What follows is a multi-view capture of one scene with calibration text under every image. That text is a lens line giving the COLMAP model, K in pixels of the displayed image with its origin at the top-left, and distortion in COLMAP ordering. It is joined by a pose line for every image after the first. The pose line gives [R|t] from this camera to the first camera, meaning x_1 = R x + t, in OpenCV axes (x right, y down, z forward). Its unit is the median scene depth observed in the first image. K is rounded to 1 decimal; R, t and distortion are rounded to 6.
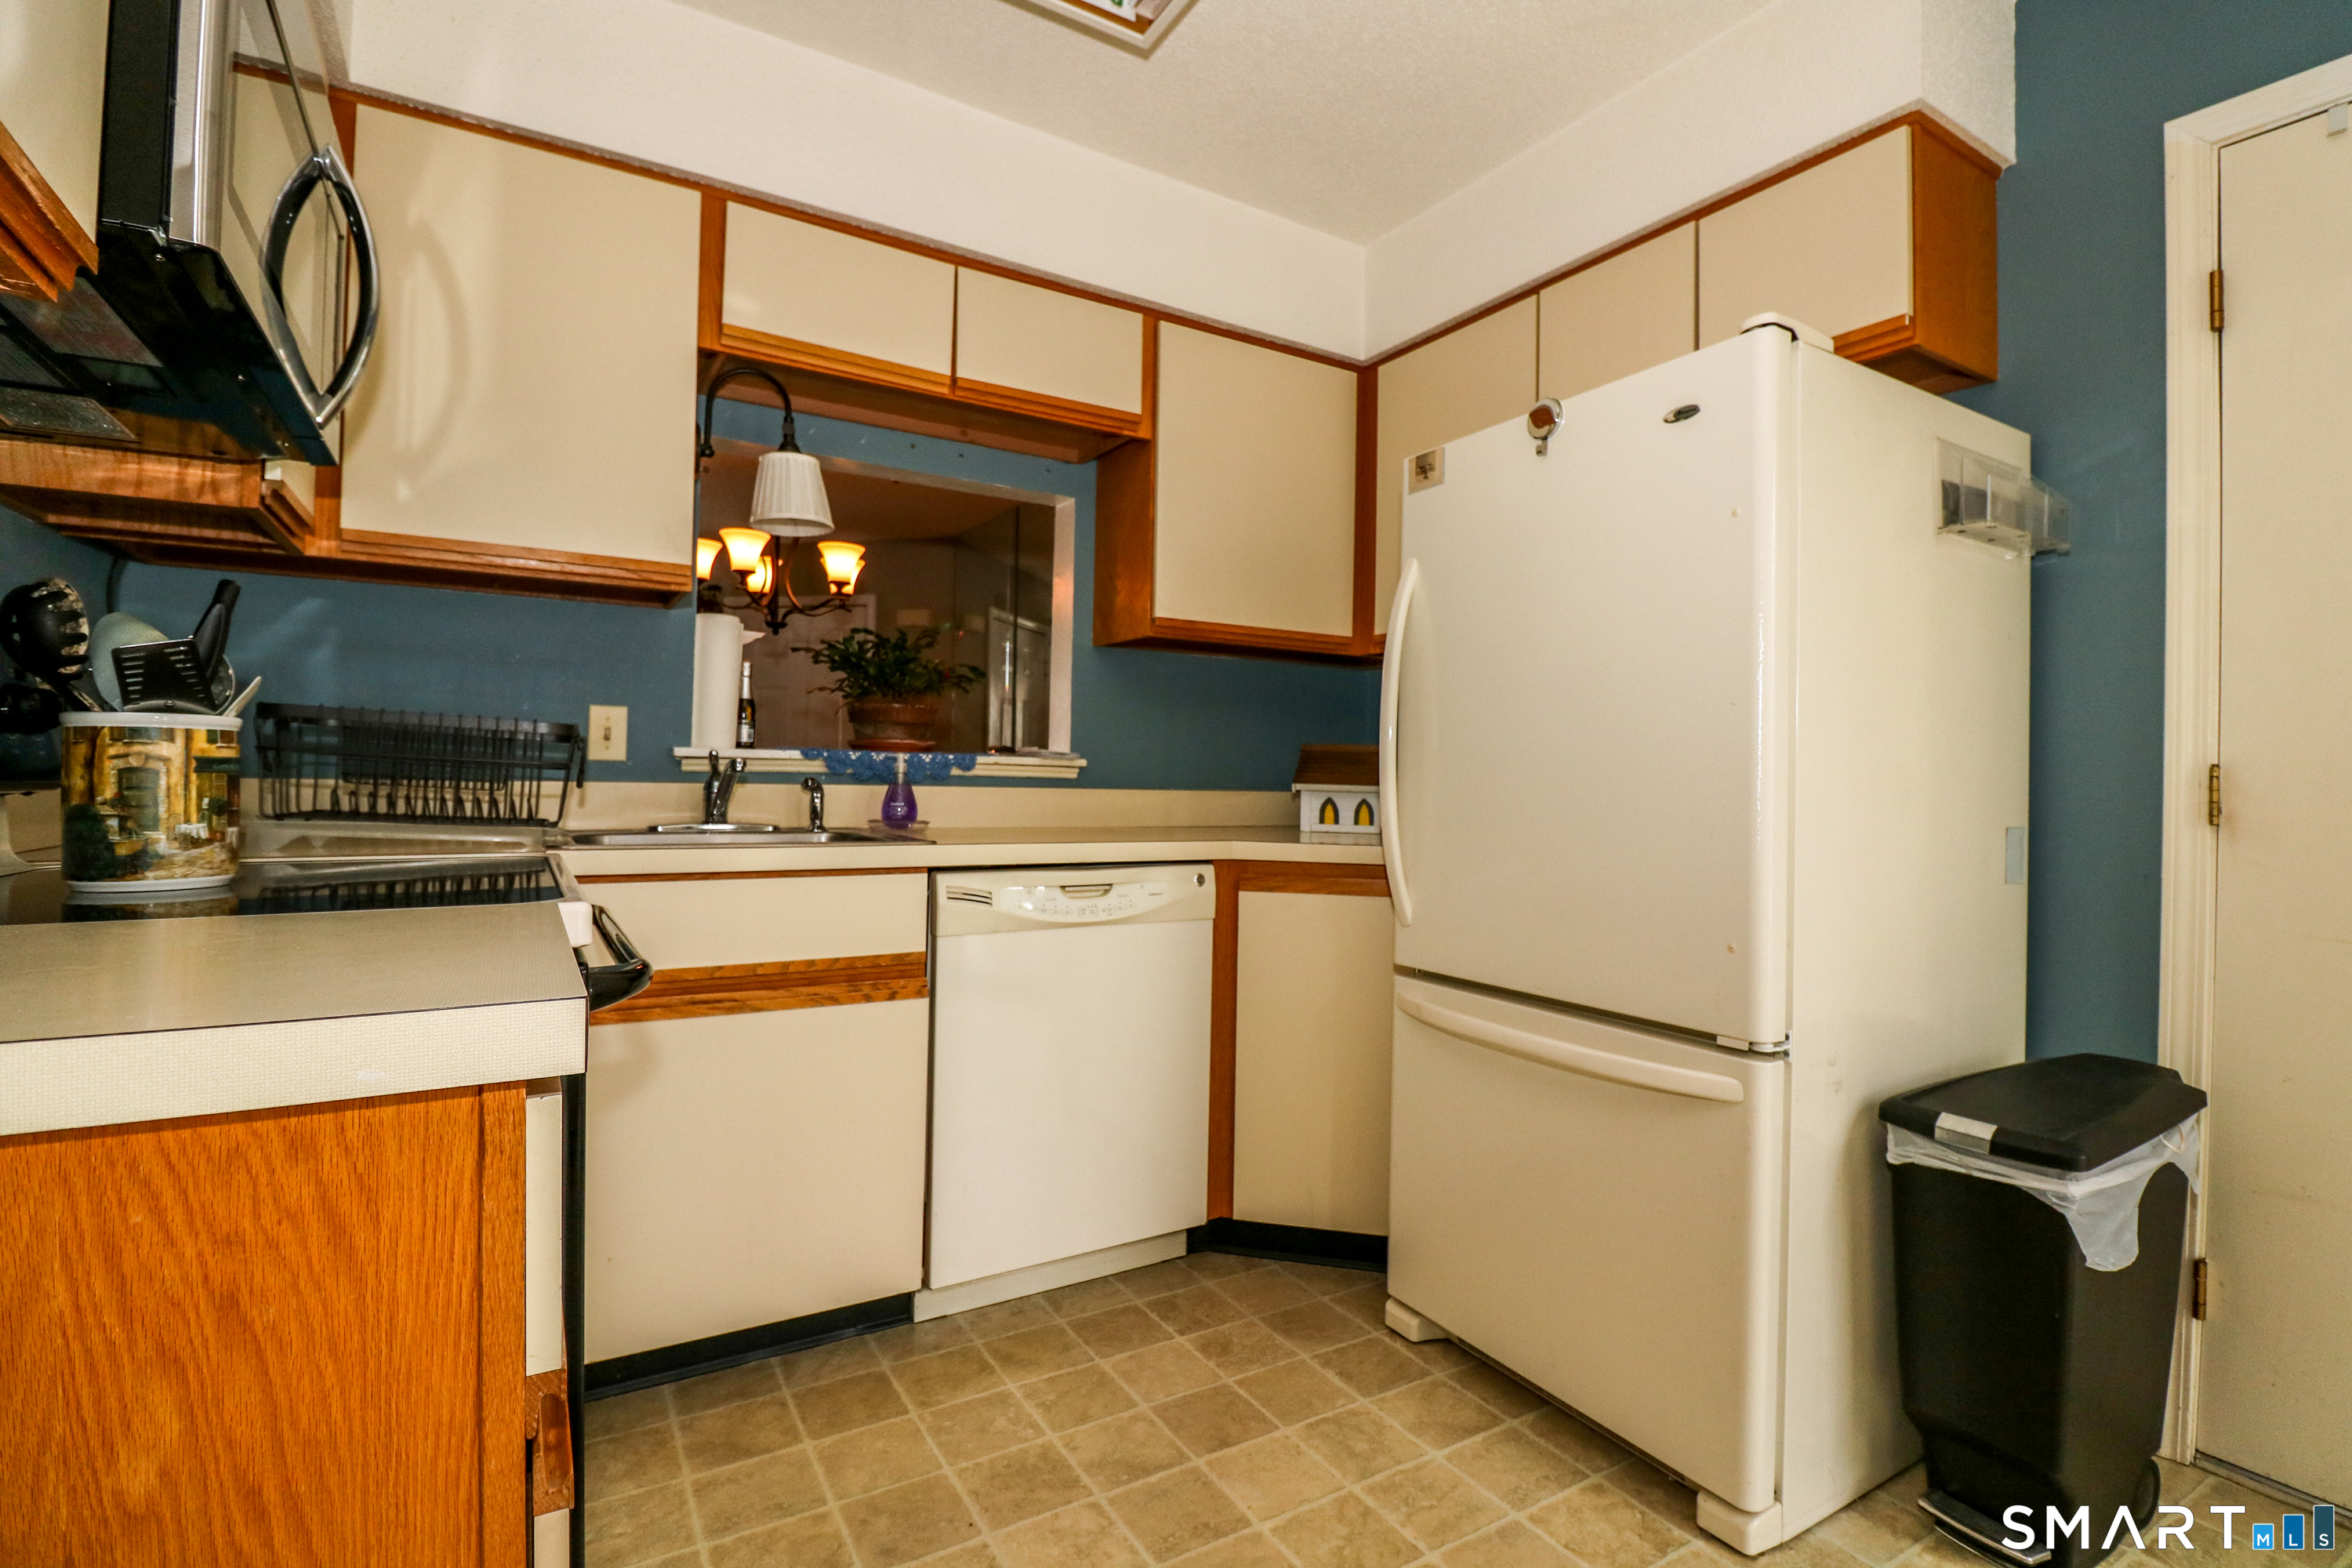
lens RADIAL K [[1102.1, 0, 1181.8], [0, 1102.1, 771.4], [0, 0, 1]] dist [0.001024, -0.020284]
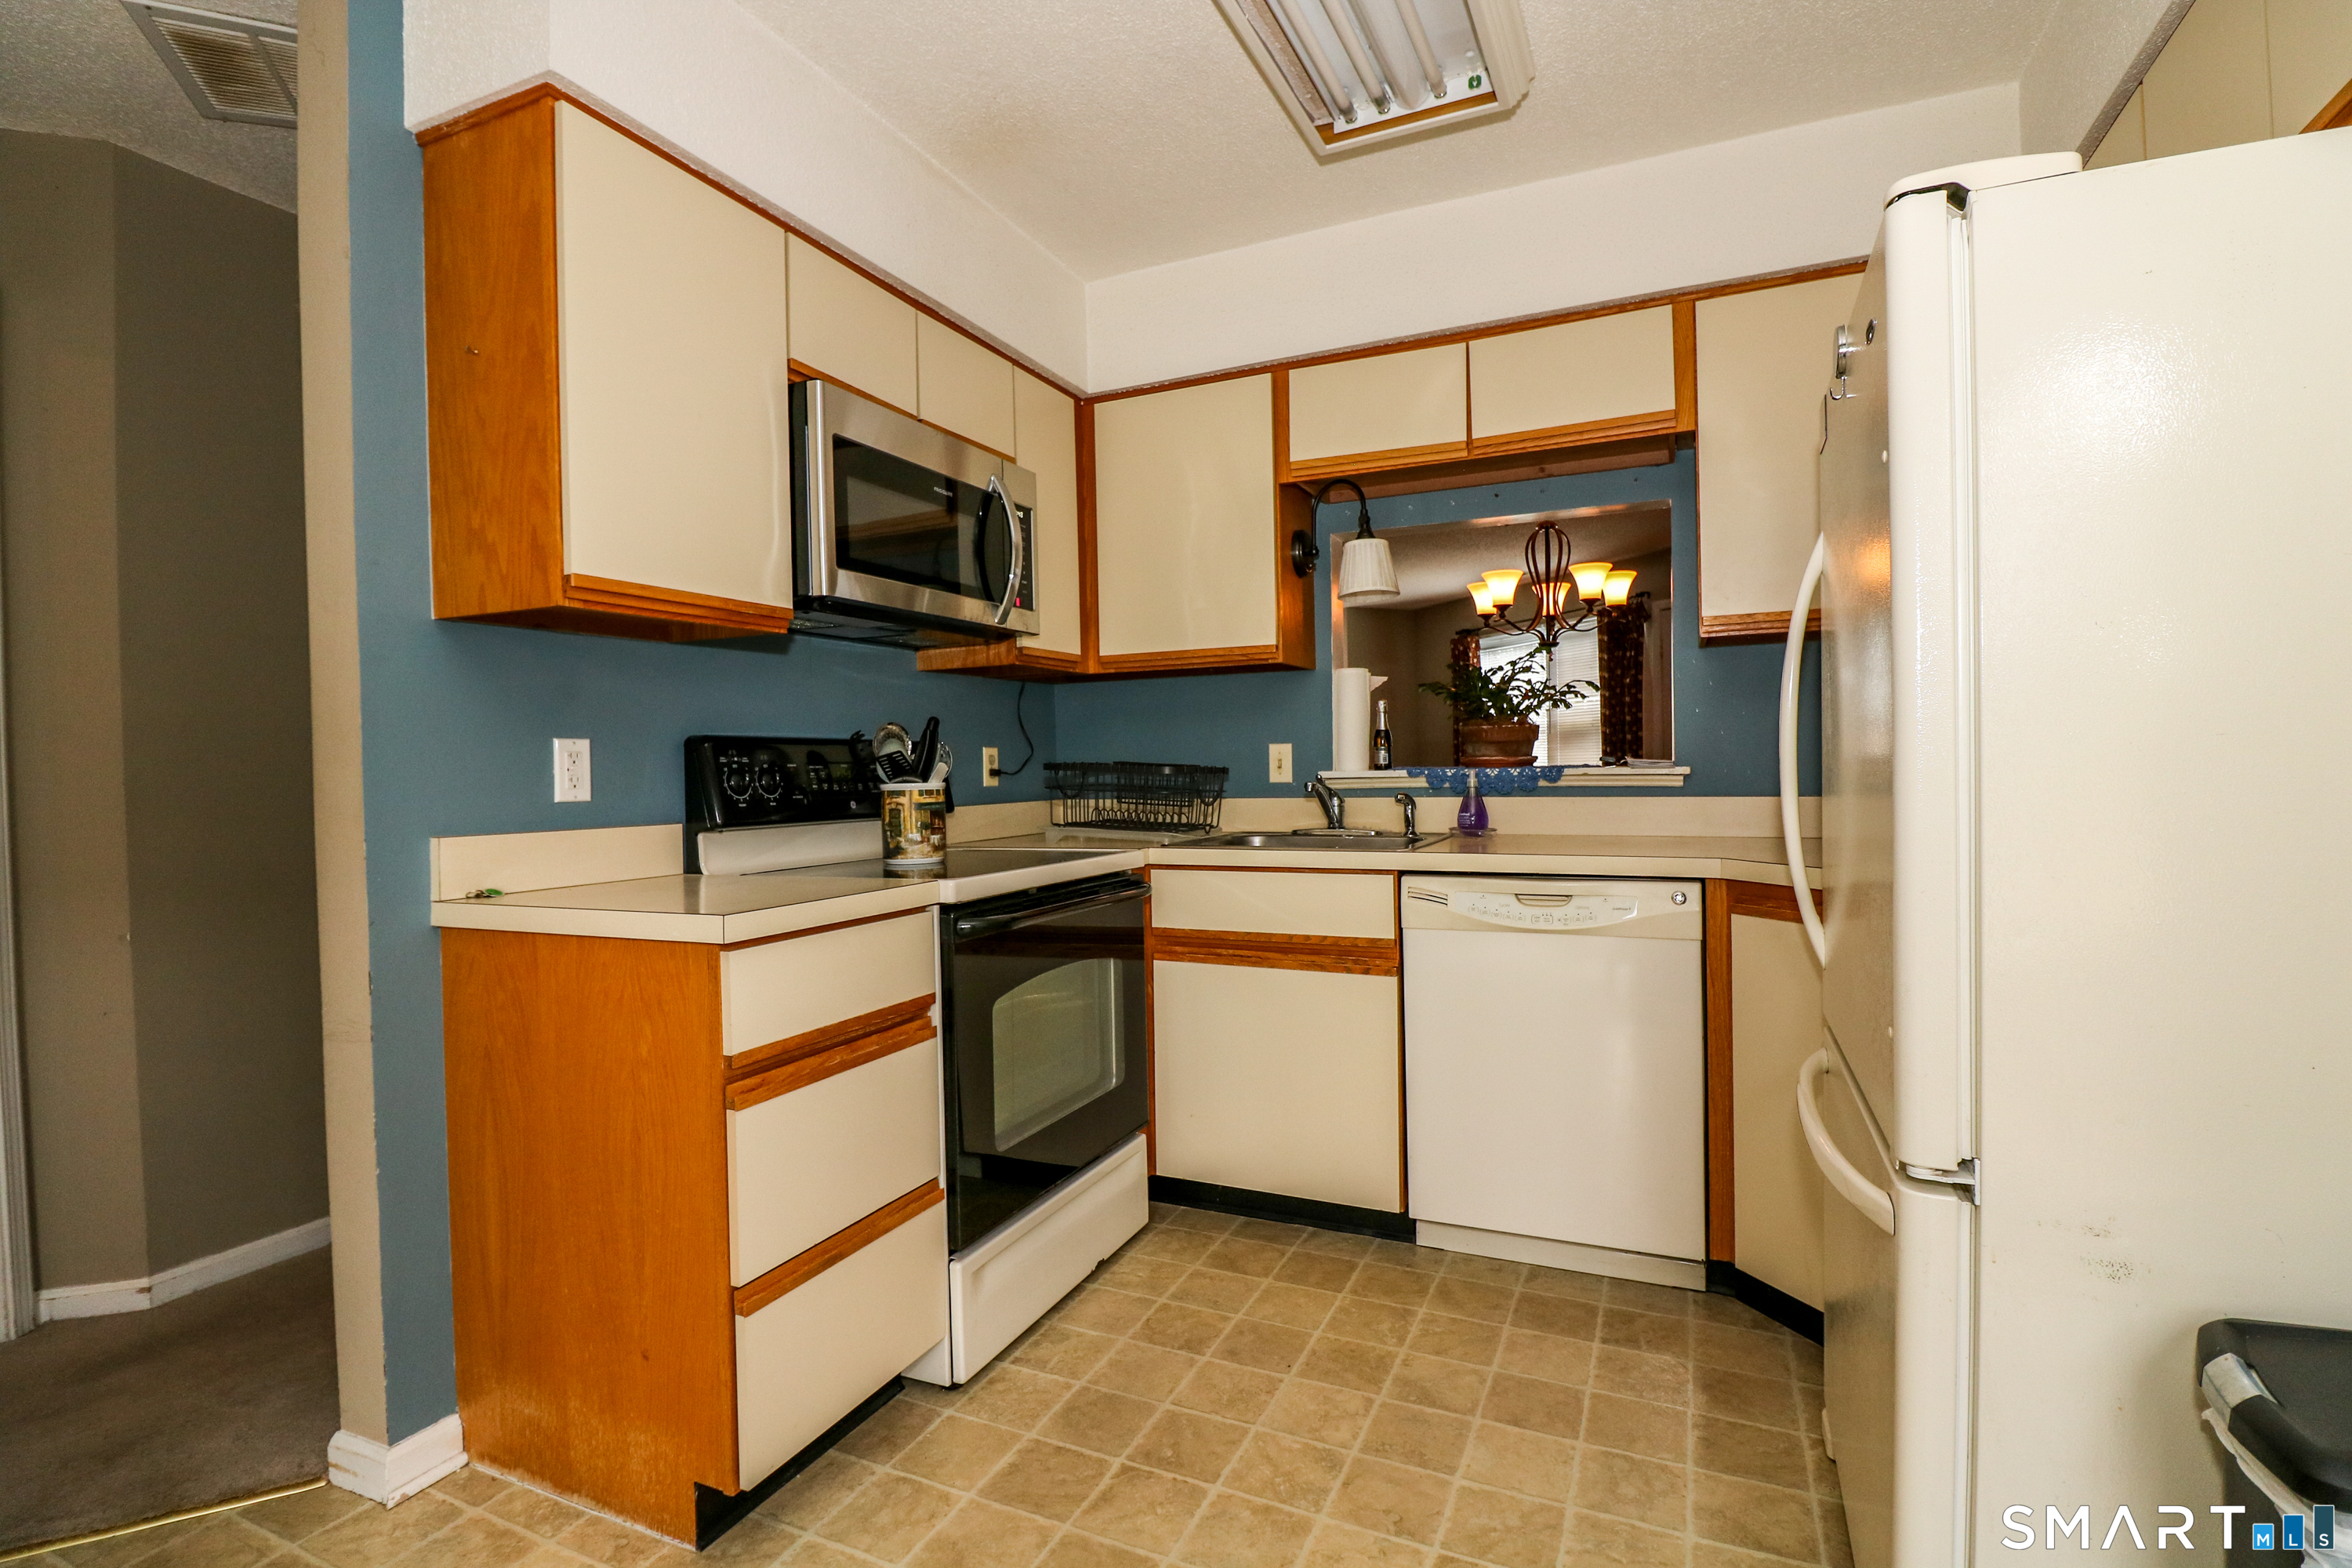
lens RADIAL K [[1102.1, 0, 1181.8], [0, 1102.1, 771.4], [0, 0, 1]] dist [0.001024, -0.020284]
pose [[0.545632, -0.023148, -0.837705, 0.650783], [0.036640, 0.999322, -0.003749, -0.025918], [0.837223, -0.028648, 0.546110, 0.135757]]
